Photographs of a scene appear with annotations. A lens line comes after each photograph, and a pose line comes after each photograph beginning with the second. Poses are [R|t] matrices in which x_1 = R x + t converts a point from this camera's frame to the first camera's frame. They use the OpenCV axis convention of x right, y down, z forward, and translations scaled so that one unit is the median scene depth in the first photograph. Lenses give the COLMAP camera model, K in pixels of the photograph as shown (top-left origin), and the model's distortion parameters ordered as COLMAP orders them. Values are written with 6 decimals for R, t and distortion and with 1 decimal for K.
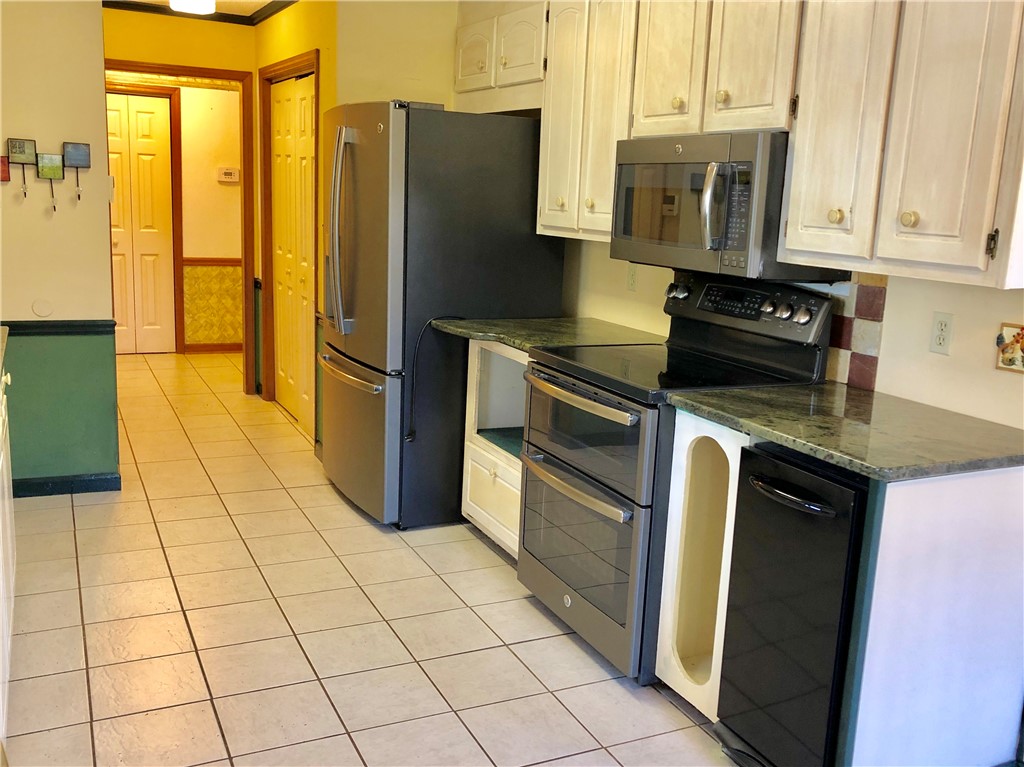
lens RADIAL K [[944.8, 0, 512.0], [0, 944.8, 383.5], [0, 0, 1]] dist [-0.001418, -0.015986]
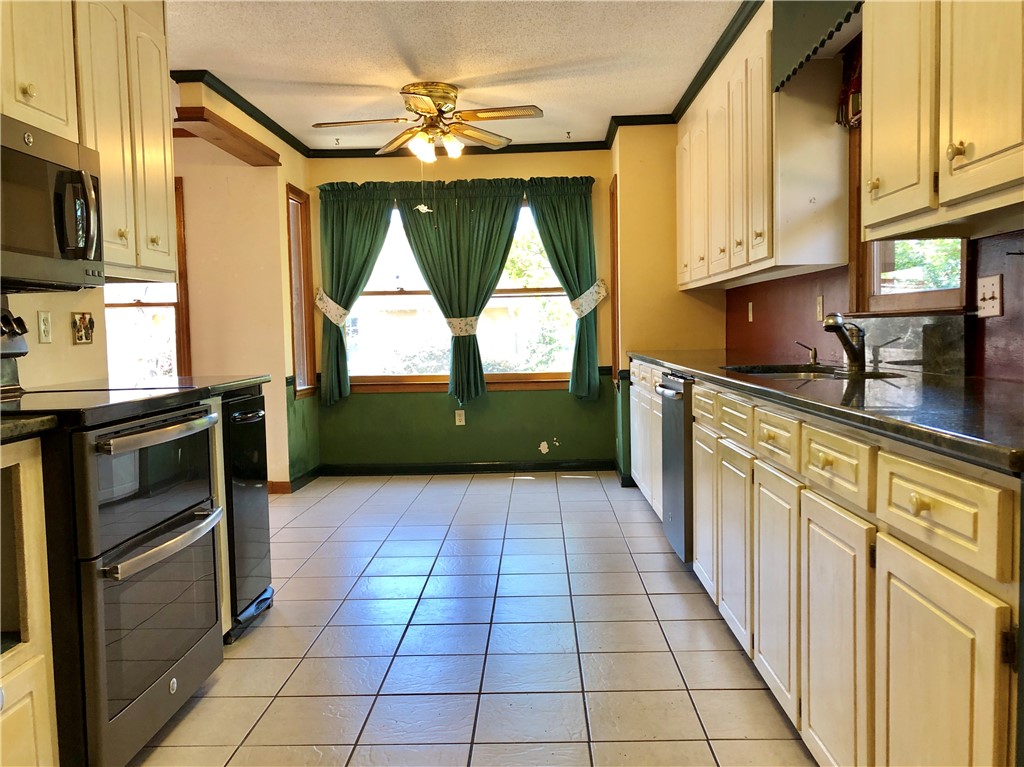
lens RADIAL K [[834.6, 0, 500.2], [0, 834.6, 382.6], [0, 0, 1]] dist [0.048547, -0.004176]
pose [[-0.879423, -0.051560, 0.473241, -0.642485], [0.081160, 0.963324, 0.255773, -0.228264], [-0.469072, 0.263341, -0.842985, 1.735216]]
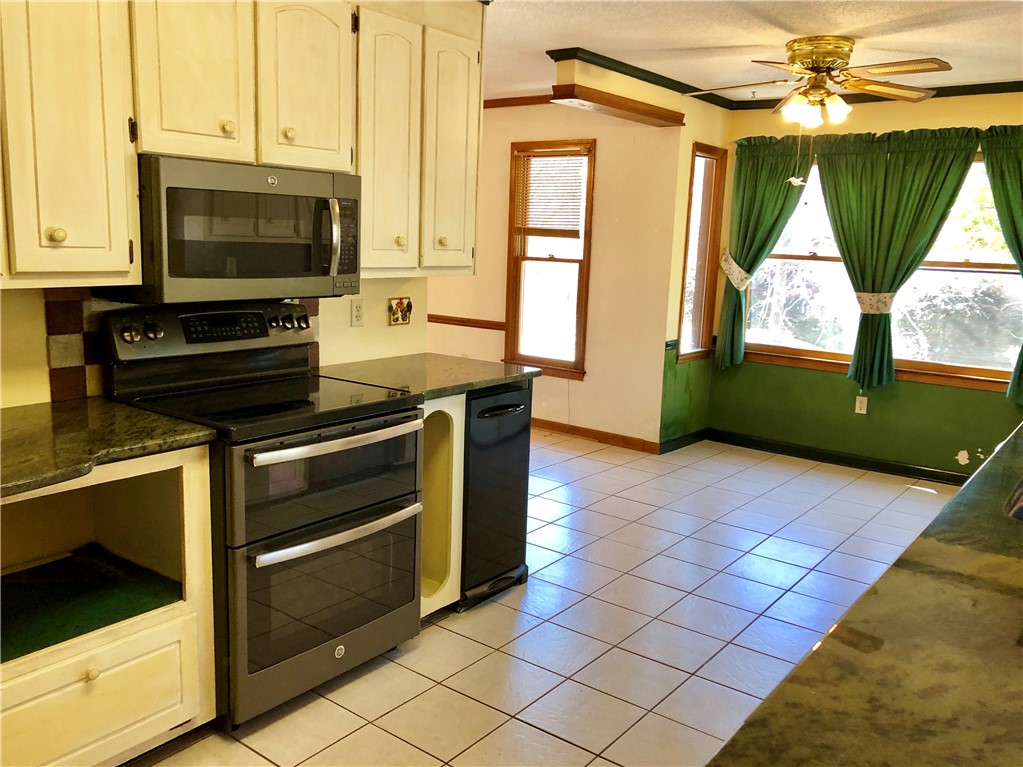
lens RADIAL K [[841.7, 0, 565.1], [0, 841.7, 389.2], [0, 0, 1]] dist [0.046279, -0.000572]
pose [[-0.480092, -0.217357, 0.849863, -0.902788], [0.115561, 0.944702, 0.306893, -0.322259], [-0.869573, 0.245548, -0.428426, 1.353171]]
